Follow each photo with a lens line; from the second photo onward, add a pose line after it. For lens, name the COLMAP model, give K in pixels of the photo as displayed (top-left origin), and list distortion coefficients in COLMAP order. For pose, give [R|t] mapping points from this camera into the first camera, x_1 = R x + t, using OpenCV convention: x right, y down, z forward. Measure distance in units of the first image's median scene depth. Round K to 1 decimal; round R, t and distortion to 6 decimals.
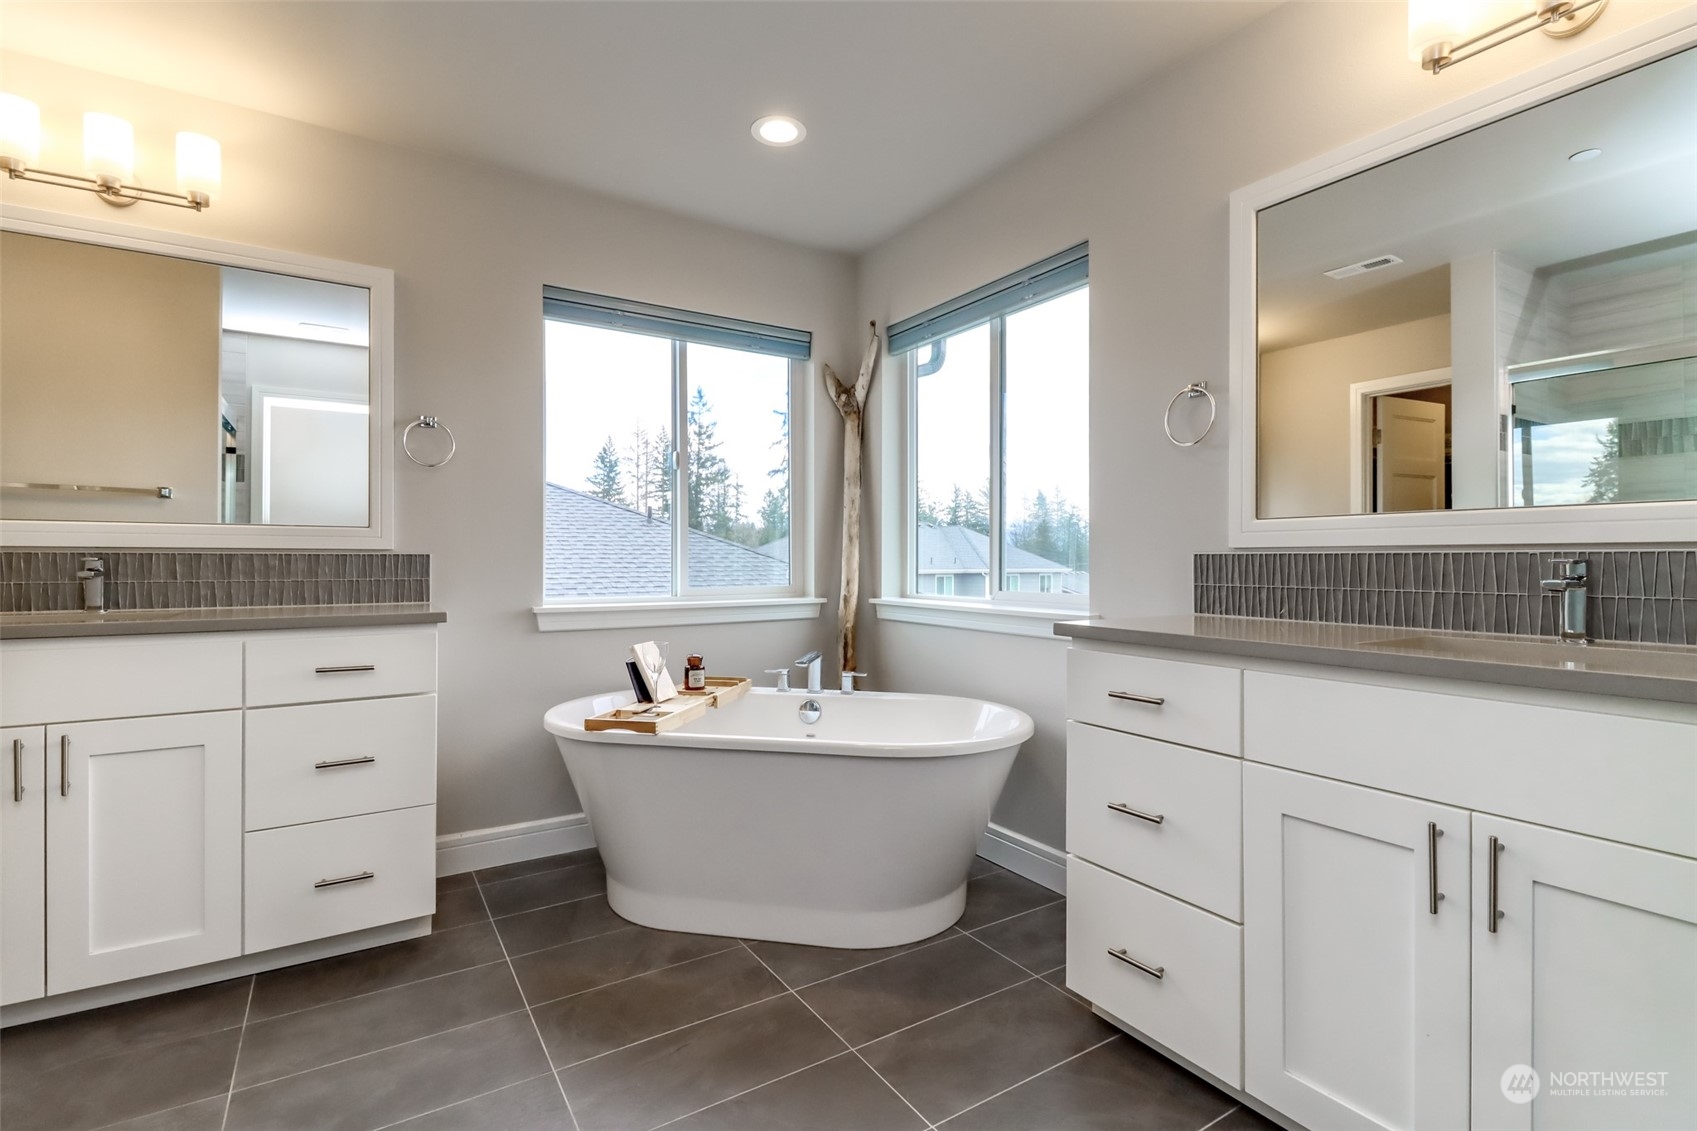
lens RADIAL K [[784.6, 0, 860.9], [0, 784.6, 561.0], [0, 0, 1]] dist [0.011638, -0.004528]
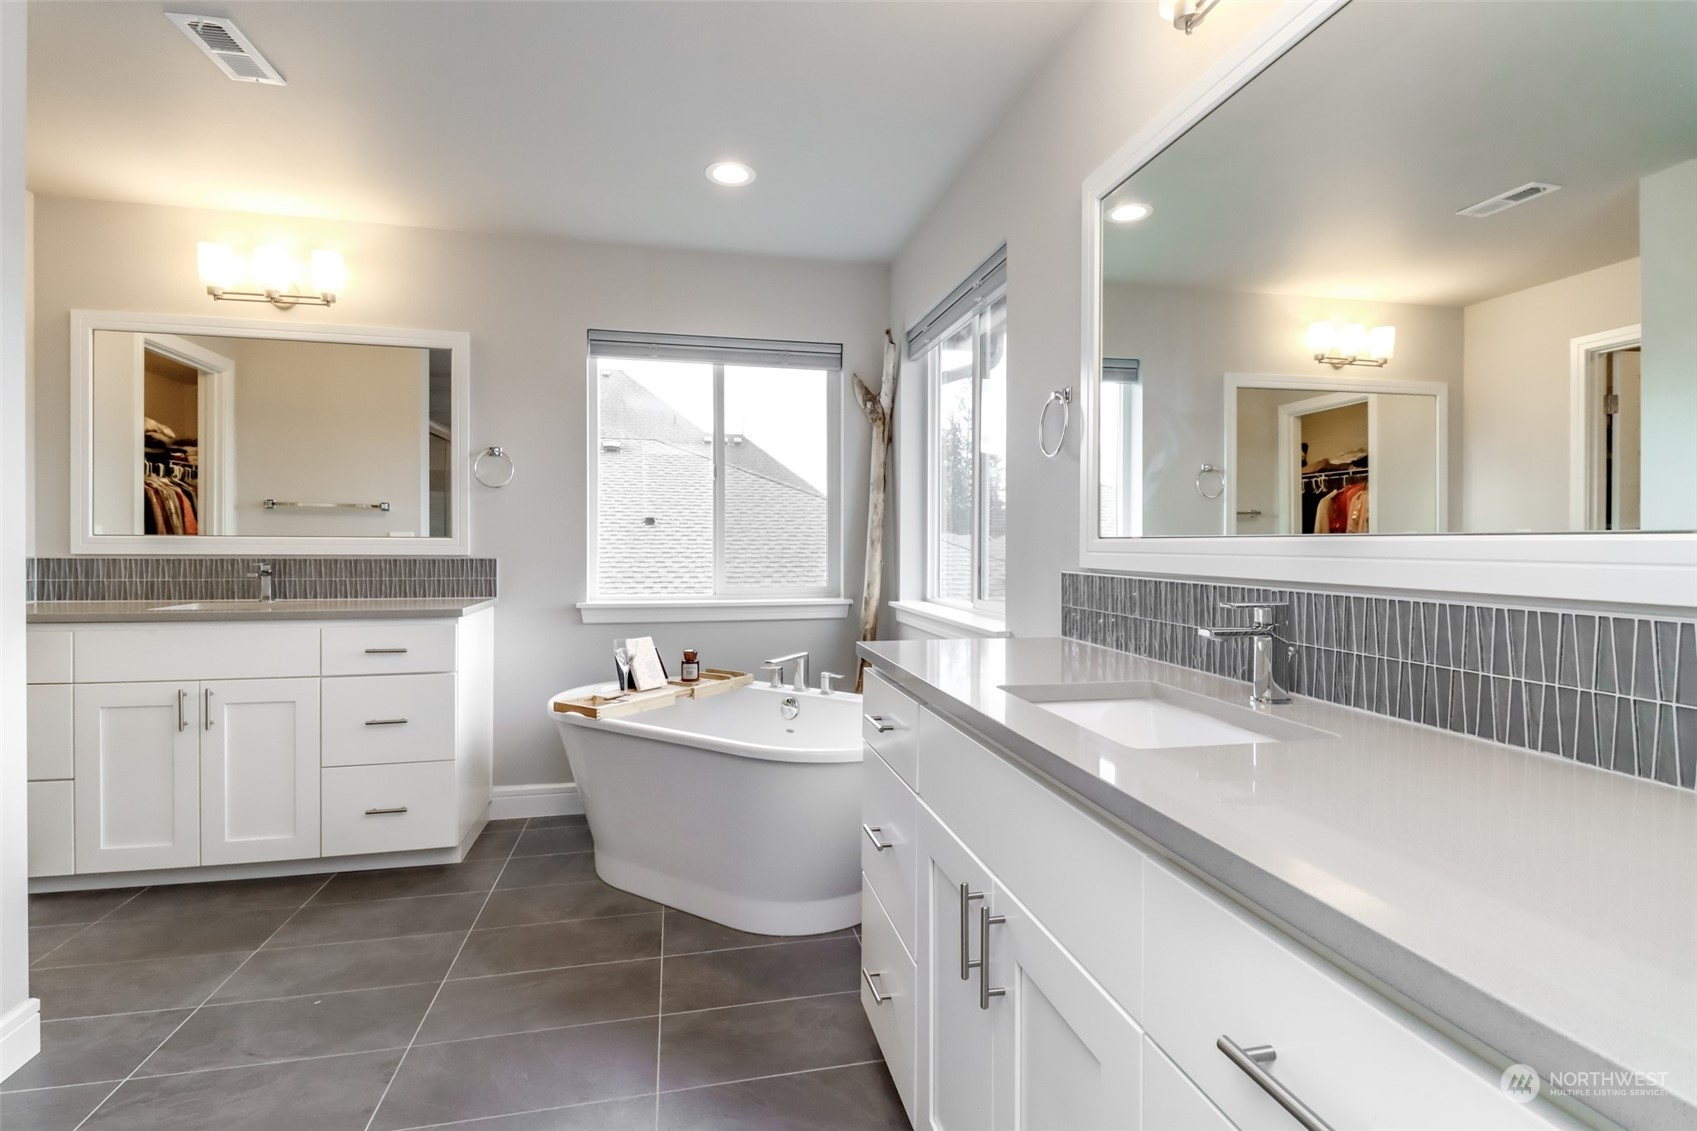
lens RADIAL K [[784.6, 0, 856.7], [0, 784.6, 554.1], [0, 0, 1]] dist [0.011638, -0.004528]
pose [[0.938887, 0.007169, -0.344150, 0.434066], [-0.003353, 0.999926, 0.011682, -0.033903], [0.344208, -0.009814, 0.938842, 0.034643]]
